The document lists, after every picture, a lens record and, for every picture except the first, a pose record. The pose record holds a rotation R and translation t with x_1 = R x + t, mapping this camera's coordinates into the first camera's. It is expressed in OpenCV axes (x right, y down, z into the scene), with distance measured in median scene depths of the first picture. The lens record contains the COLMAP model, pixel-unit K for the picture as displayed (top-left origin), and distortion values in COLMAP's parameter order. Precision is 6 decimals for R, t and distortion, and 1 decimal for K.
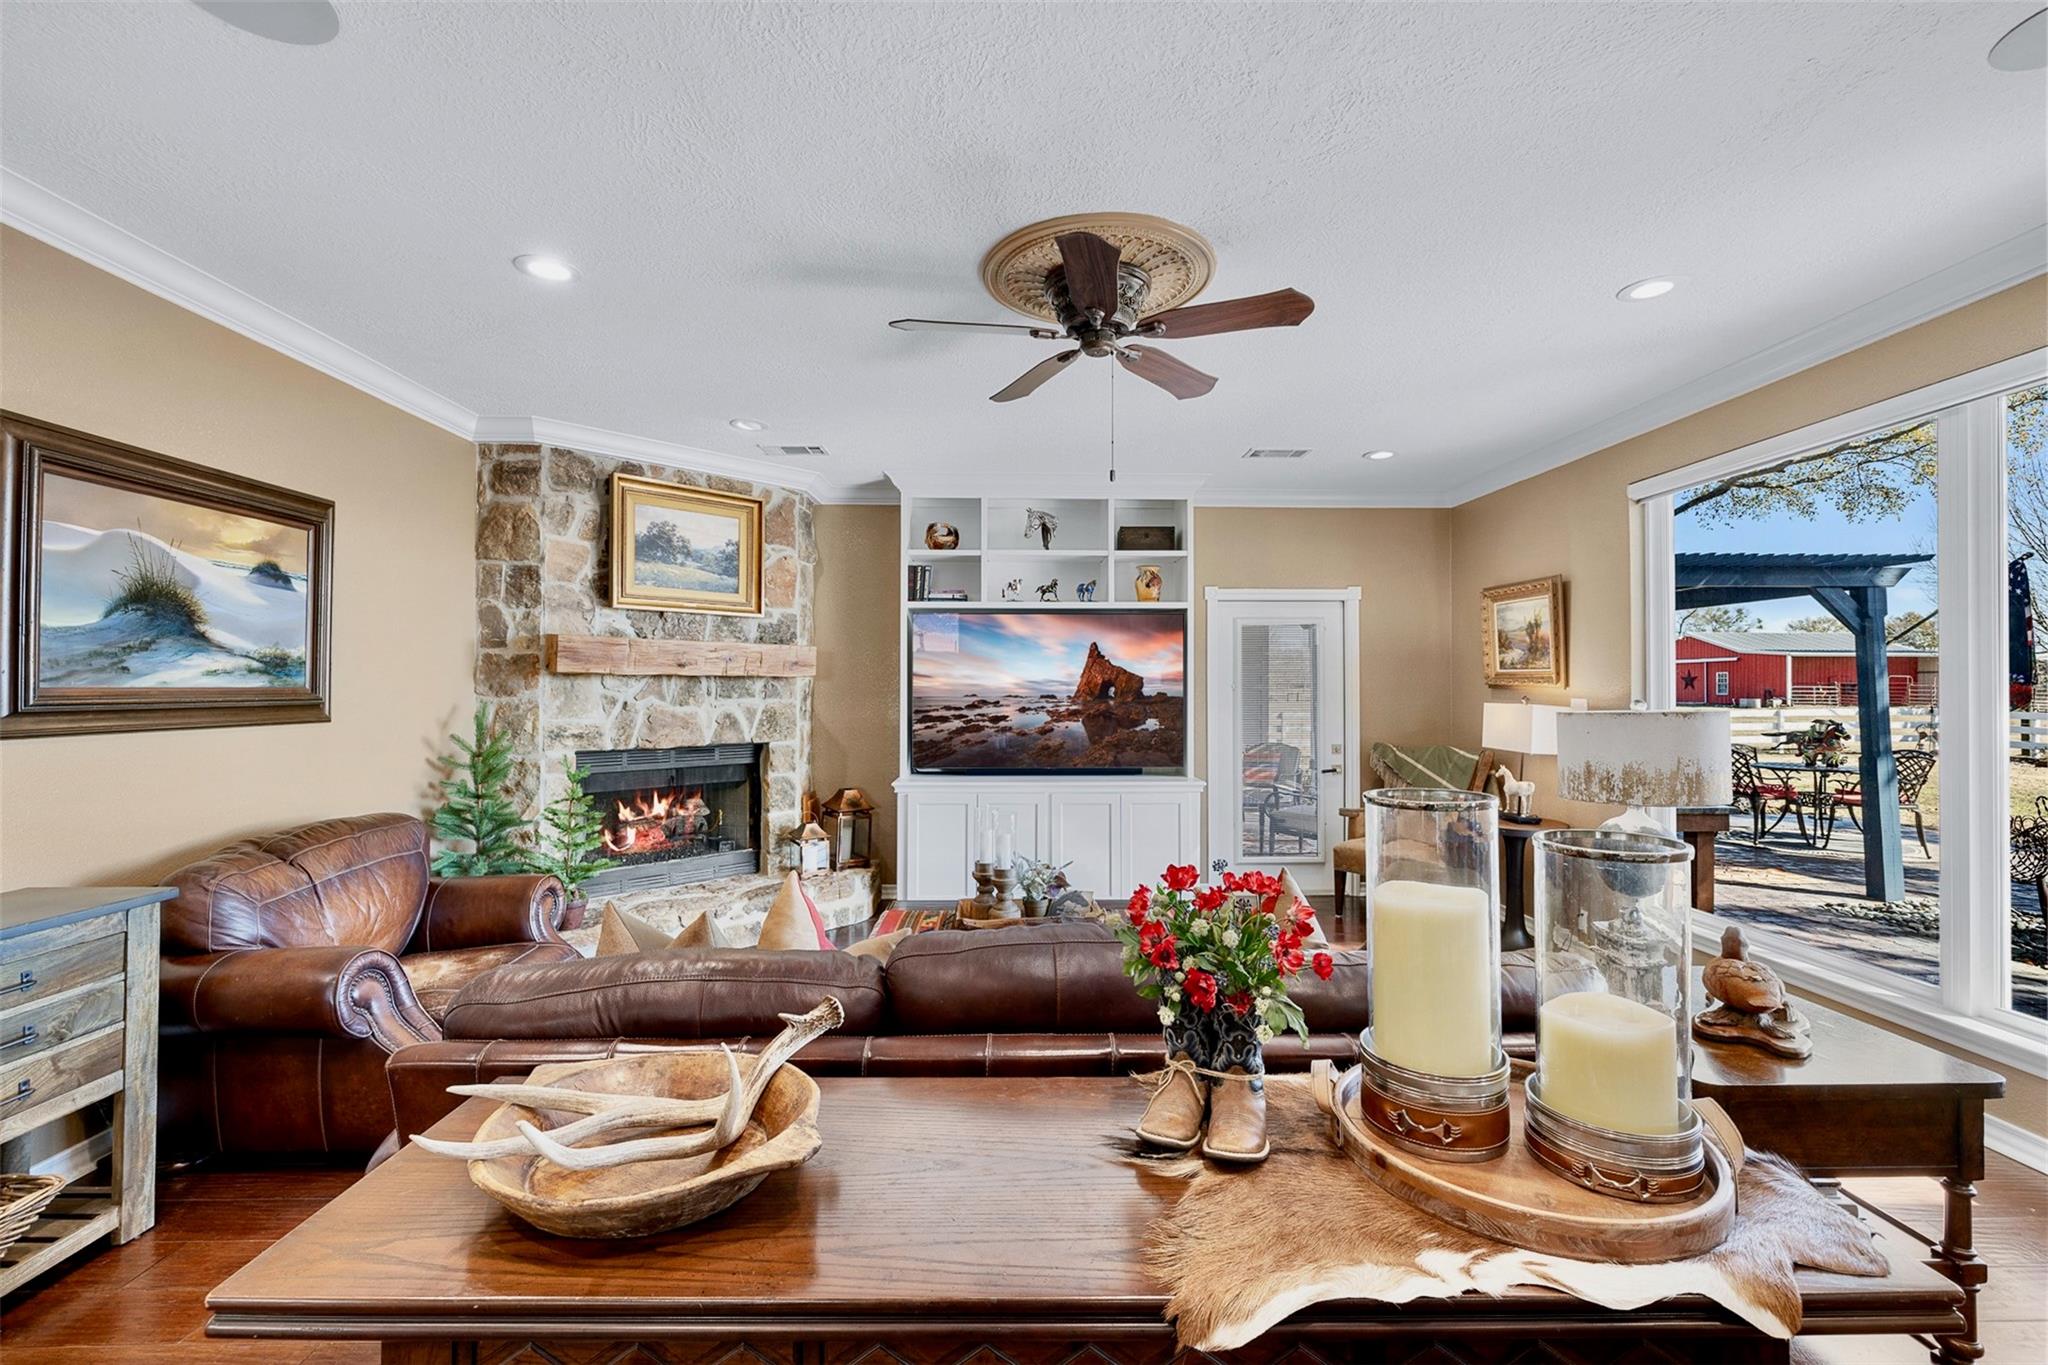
lens RADIAL K [[872.9, 0, 1017.3], [0, 872.9, 677.0], [0, 0, 1]] dist [0.002193, -0.001432]
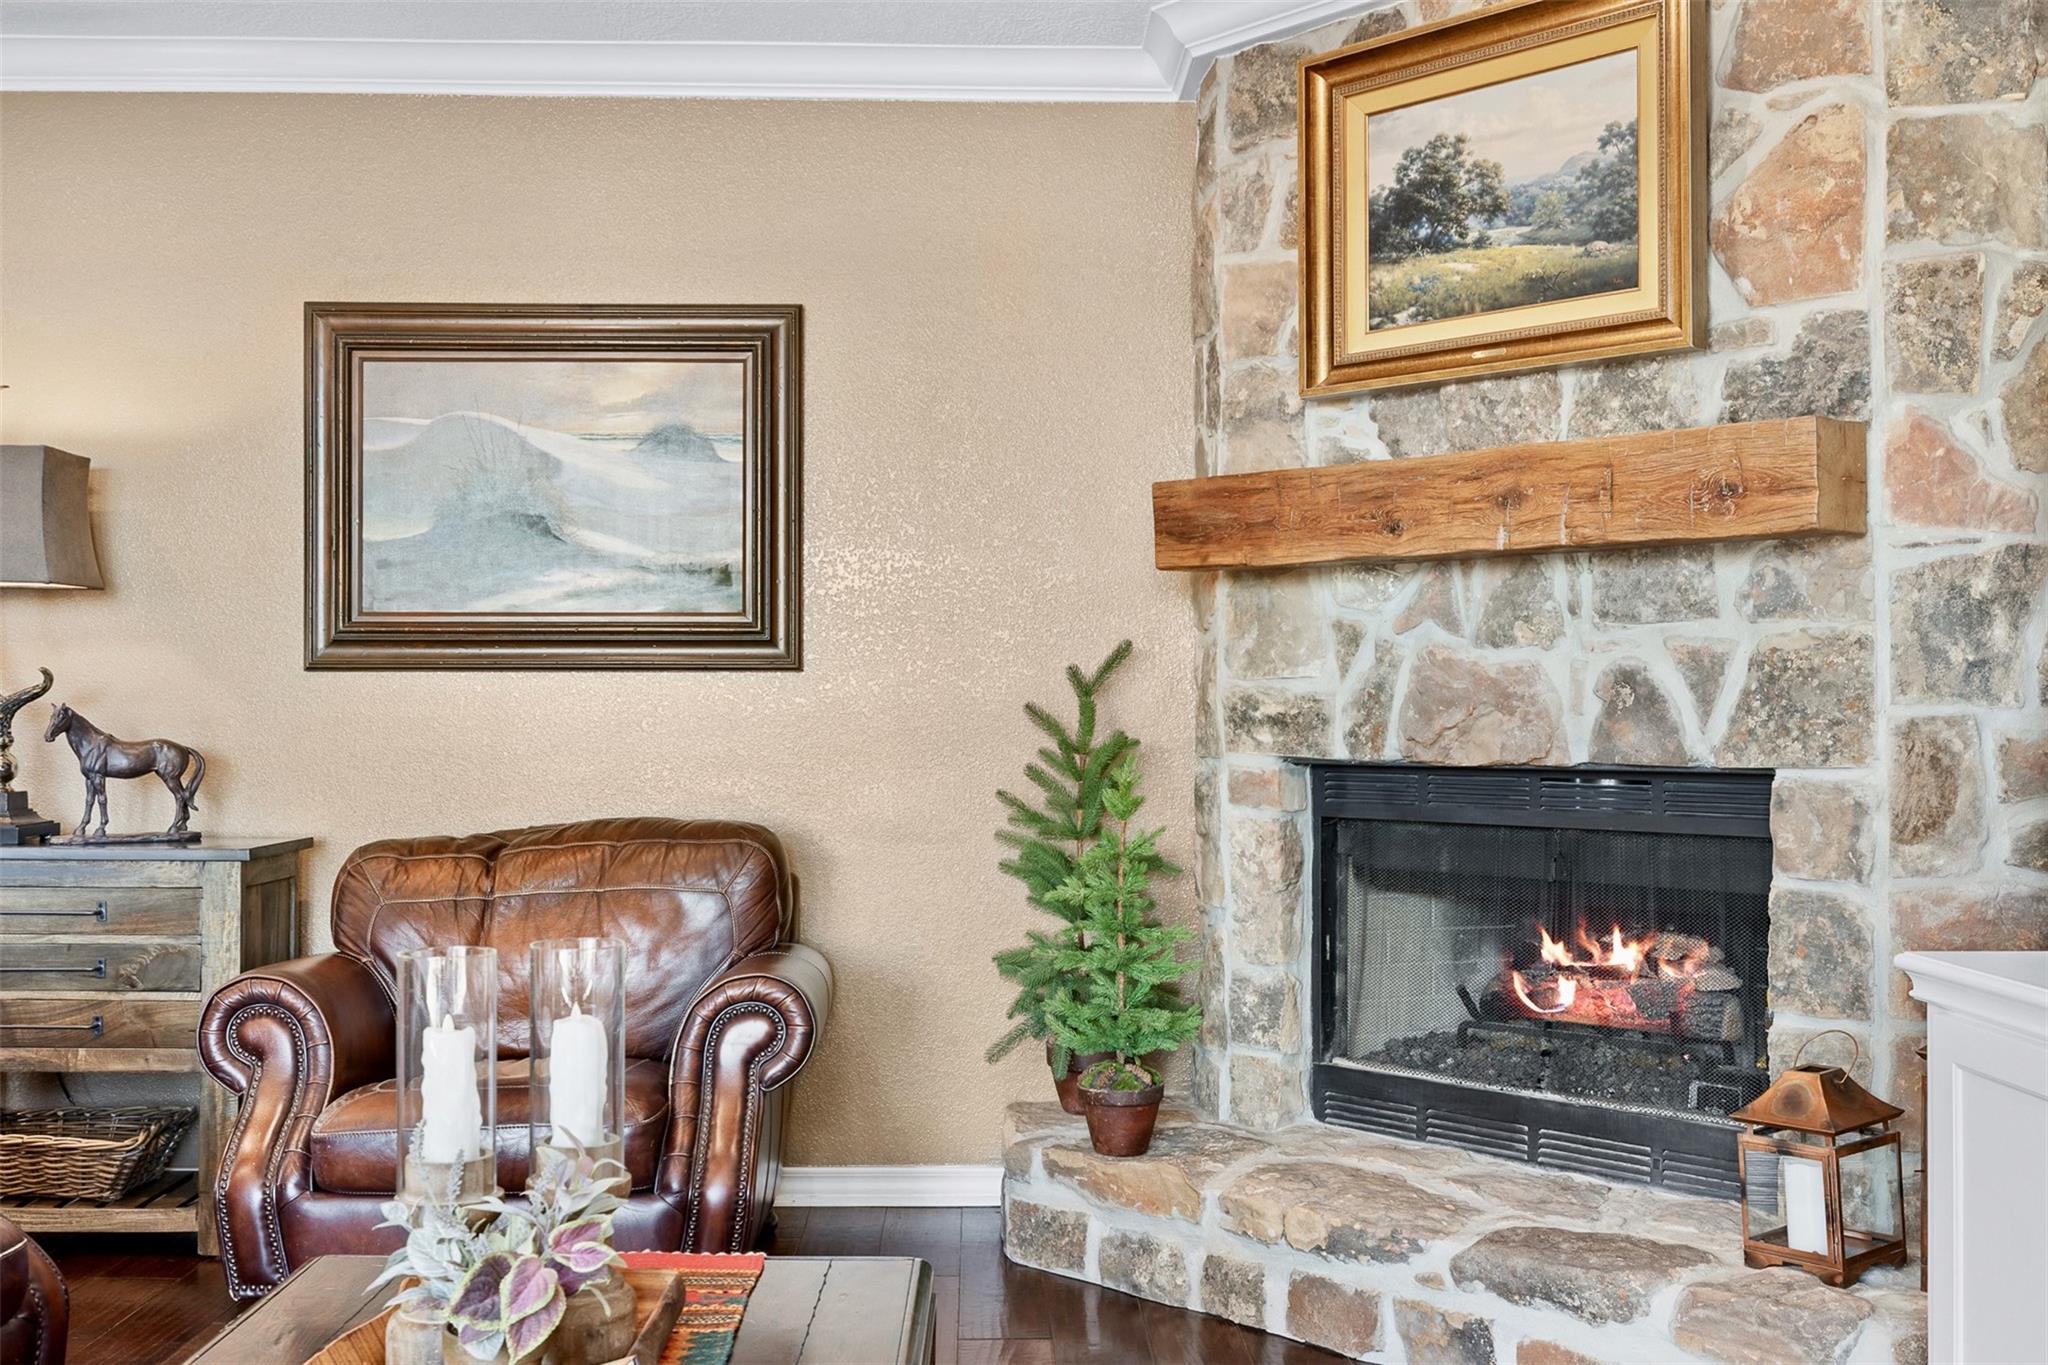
lens RADIAL K [[1953.9, 0, 1039.7], [0, 1953.9, 690.6], [0, 0, 1]] dist [-0.019217, 0.000000]
pose [[0.004490, -0.015376, -0.999872, 0.361601], [0.008117, 0.999849, -0.015339, 0.056141], [0.999957, -0.008047, 0.004615, 0.749788]]
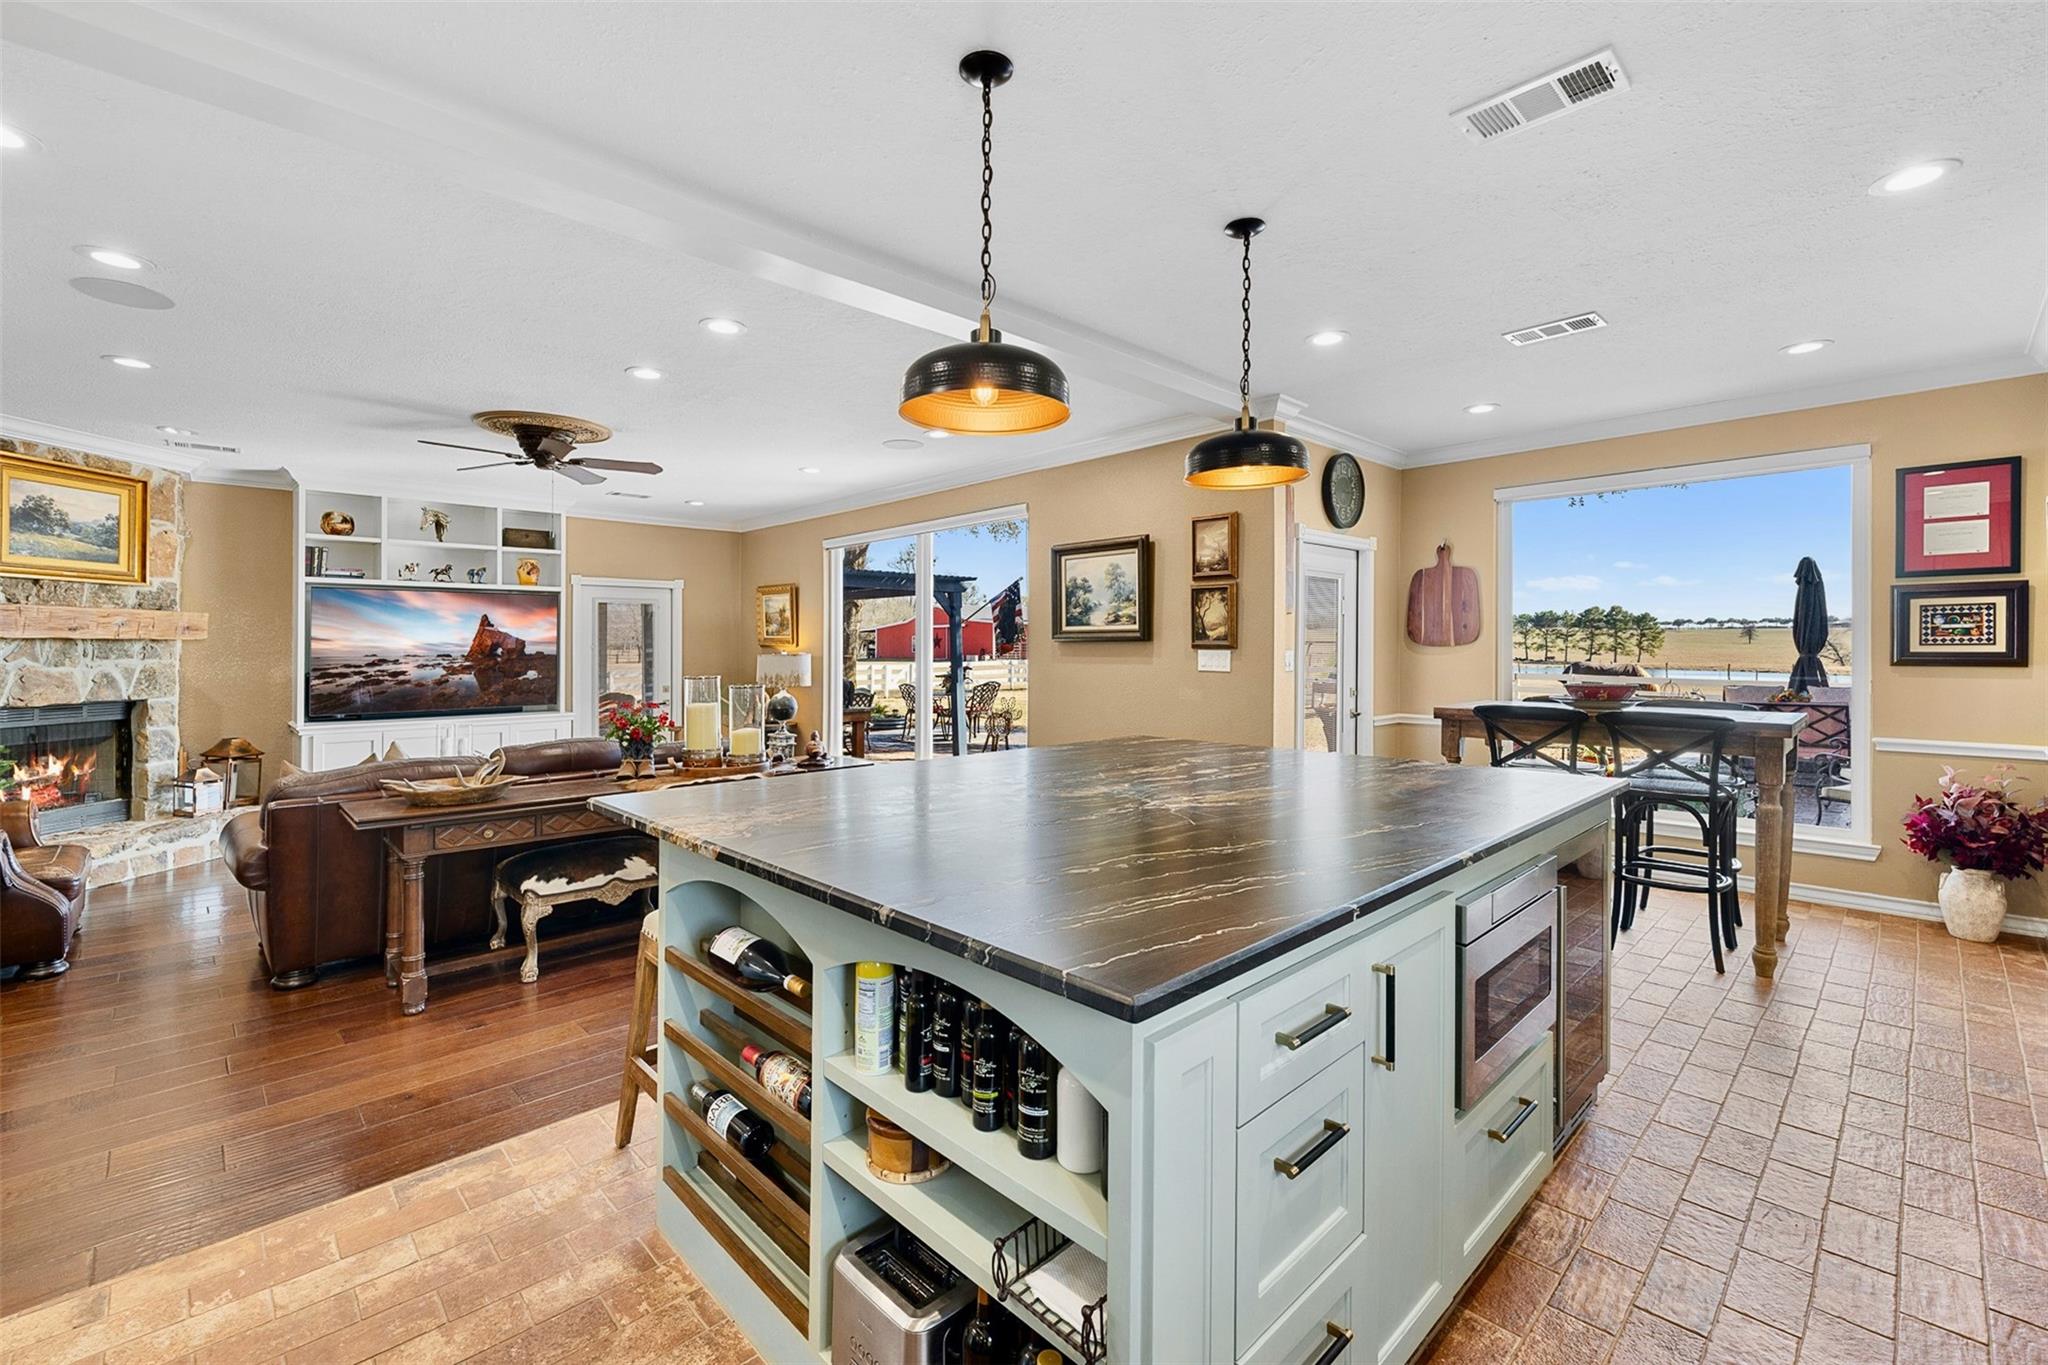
lens RADIAL K [[872.9, 0, 1010.3], [0, 872.9, 640.3], [0, 0, 1]] dist [0.002193, -0.001432]
pose [[0.742486, 0.001649, 0.669859, -0.214178], [-0.002914, 0.999995, 0.000767, -0.003497], [-0.669855, -0.002521, 0.742488, -0.542827]]
